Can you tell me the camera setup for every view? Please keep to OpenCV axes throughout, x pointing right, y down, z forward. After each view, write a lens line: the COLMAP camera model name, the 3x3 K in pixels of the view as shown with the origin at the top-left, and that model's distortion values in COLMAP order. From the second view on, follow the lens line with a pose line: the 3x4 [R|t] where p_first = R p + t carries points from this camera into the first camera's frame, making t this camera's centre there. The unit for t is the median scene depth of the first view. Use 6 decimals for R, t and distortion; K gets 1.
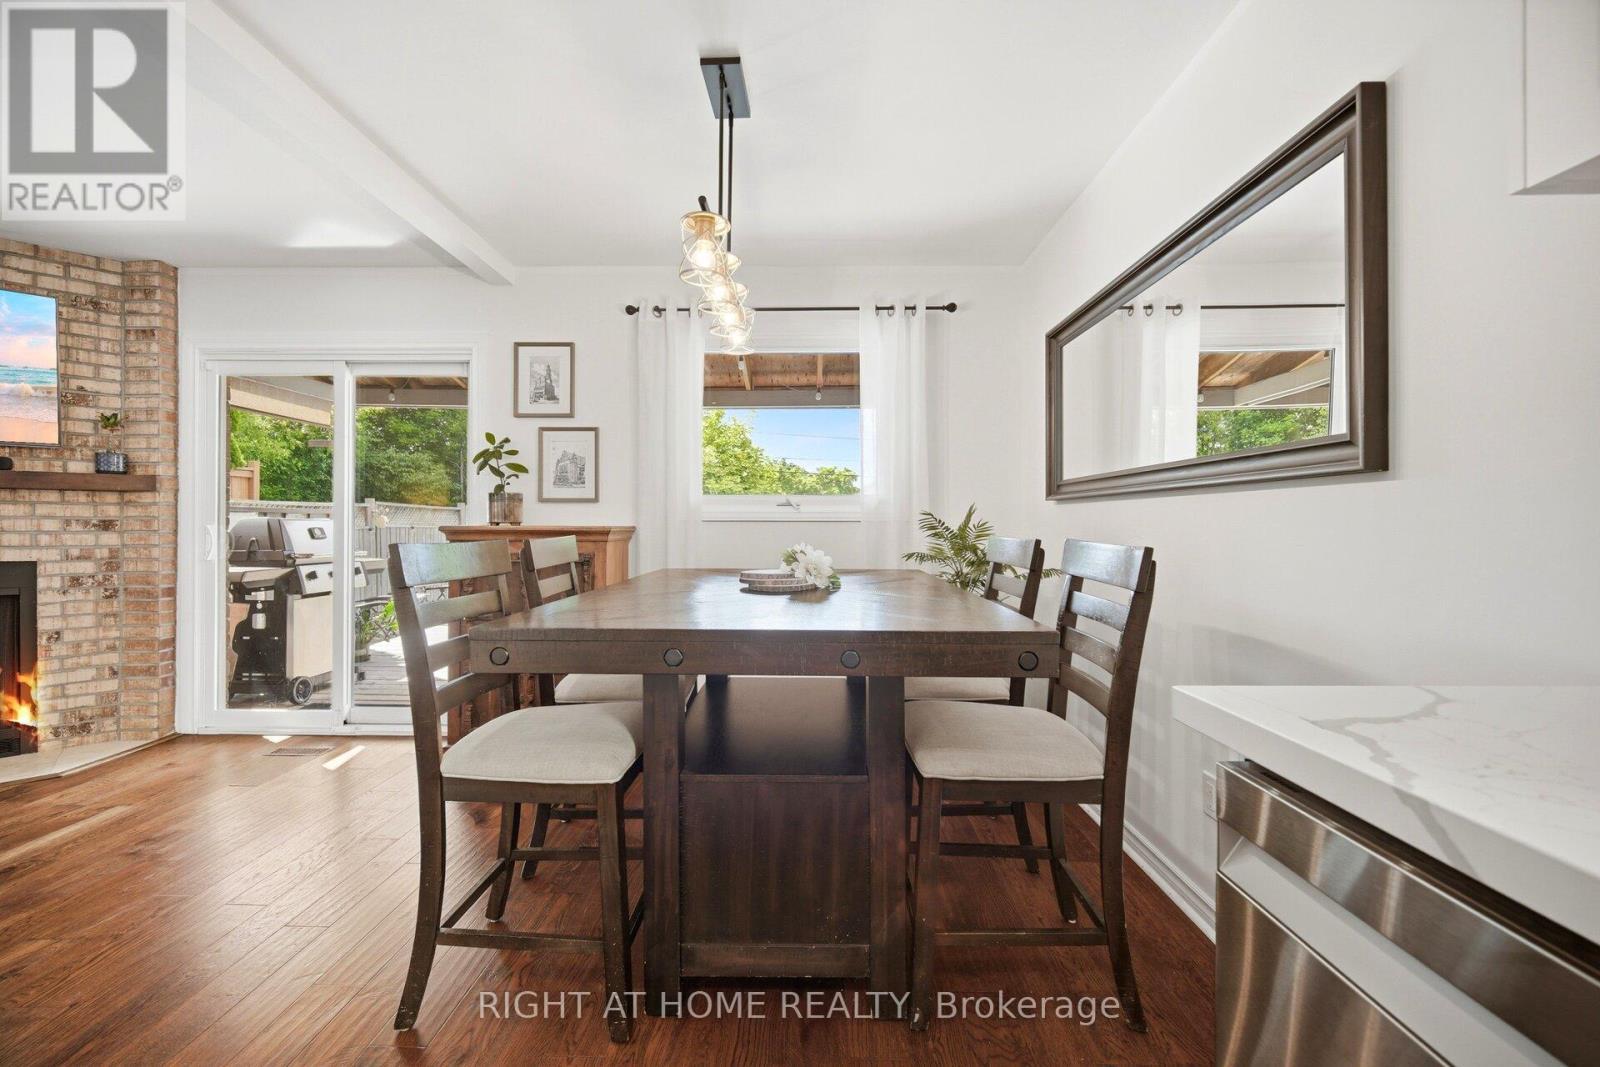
lens RADIAL K [[646.2, 0, 796.2], [0, 646.2, 524.6], [0, 0, 1]] dist [-0.002442, -0.000324]
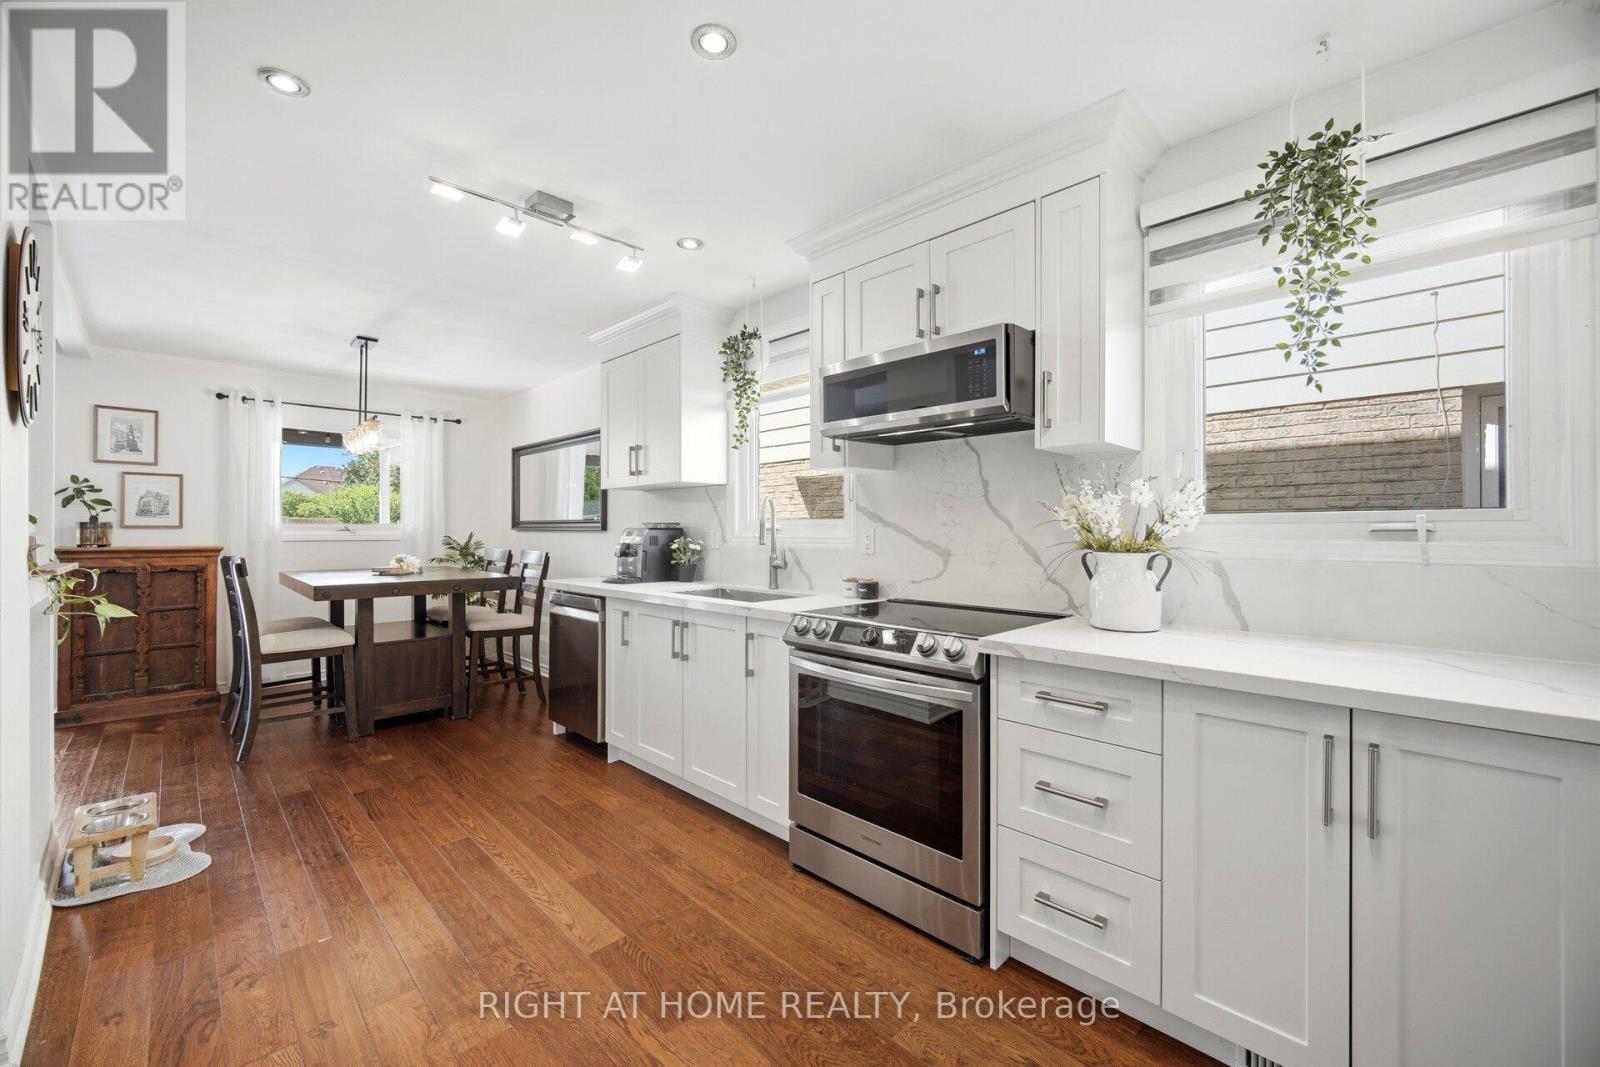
lens RADIAL K [[646.2, 0, 796.2], [0, 646.2, 524.6], [0, 0, 1]] dist [-0.002442, -0.000324]
pose [[0.699029, 0.005824, 0.715070, -0.396751], [-0.000722, 0.999972, -0.007439, -0.035427], [-0.715093, 0.004684, 0.699013, -0.955277]]
